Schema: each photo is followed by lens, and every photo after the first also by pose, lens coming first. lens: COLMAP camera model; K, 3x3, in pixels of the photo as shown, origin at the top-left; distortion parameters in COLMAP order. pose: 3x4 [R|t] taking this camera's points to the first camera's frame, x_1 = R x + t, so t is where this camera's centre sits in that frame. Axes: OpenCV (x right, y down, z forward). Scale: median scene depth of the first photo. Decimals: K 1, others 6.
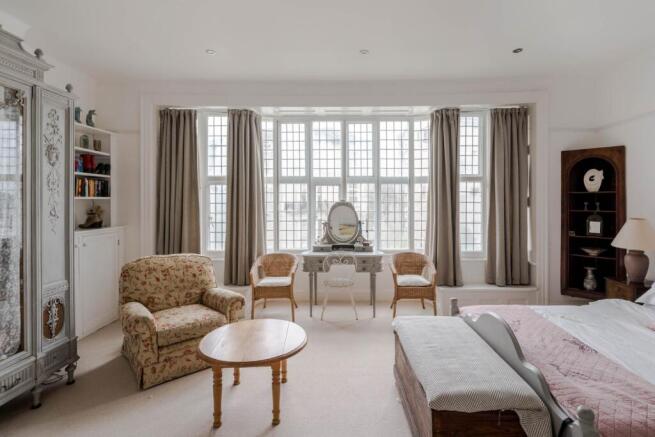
lens RADIAL K [[333.8, 0, 338.2], [0, 333.8, 201.6], [0, 0, 1]] dist [-0.002100, -0.000361]
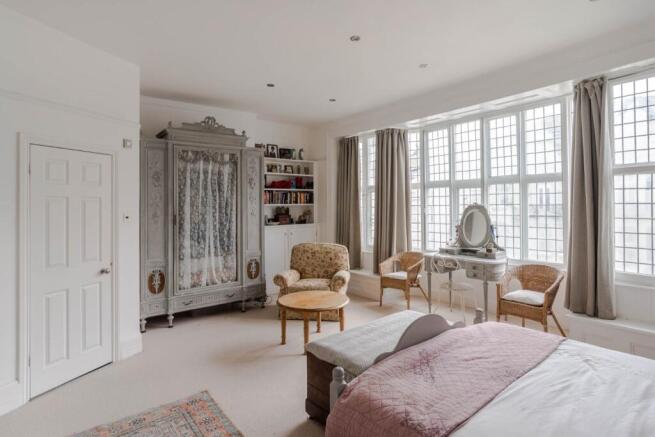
lens RADIAL K [[354.5, 0, 326.9], [0, 354.5, 201.8], [0, 0, 1]] dist [0.000365, 0.000134]
pose [[0.627948, -0.017702, -0.778054, 0.604610], [0.015936, 0.999824, -0.009886, -0.005429], [0.778092, -0.006191, 0.628120, 0.034625]]
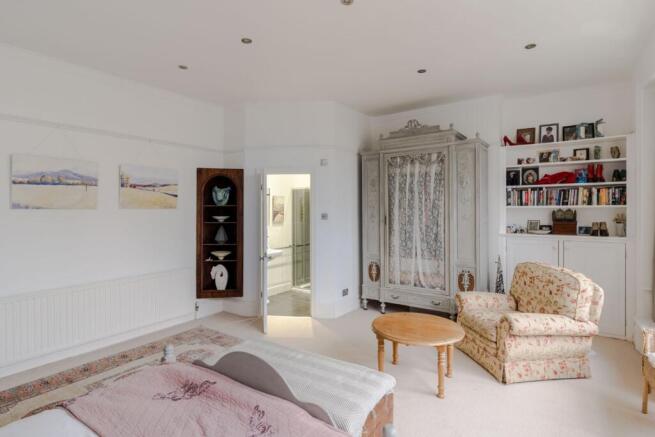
lens RADIAL K [[341.5, 0, 326.6], [0, 341.5, 206.7], [0, 0, 1]] dist [-0.003086, -0.000742]
pose [[-0.563655, -0.001954, -0.826008, 0.557817], [0.007019, 0.999950, -0.007156, -0.007895], [0.825980, -0.009832, -0.563613, 0.841707]]
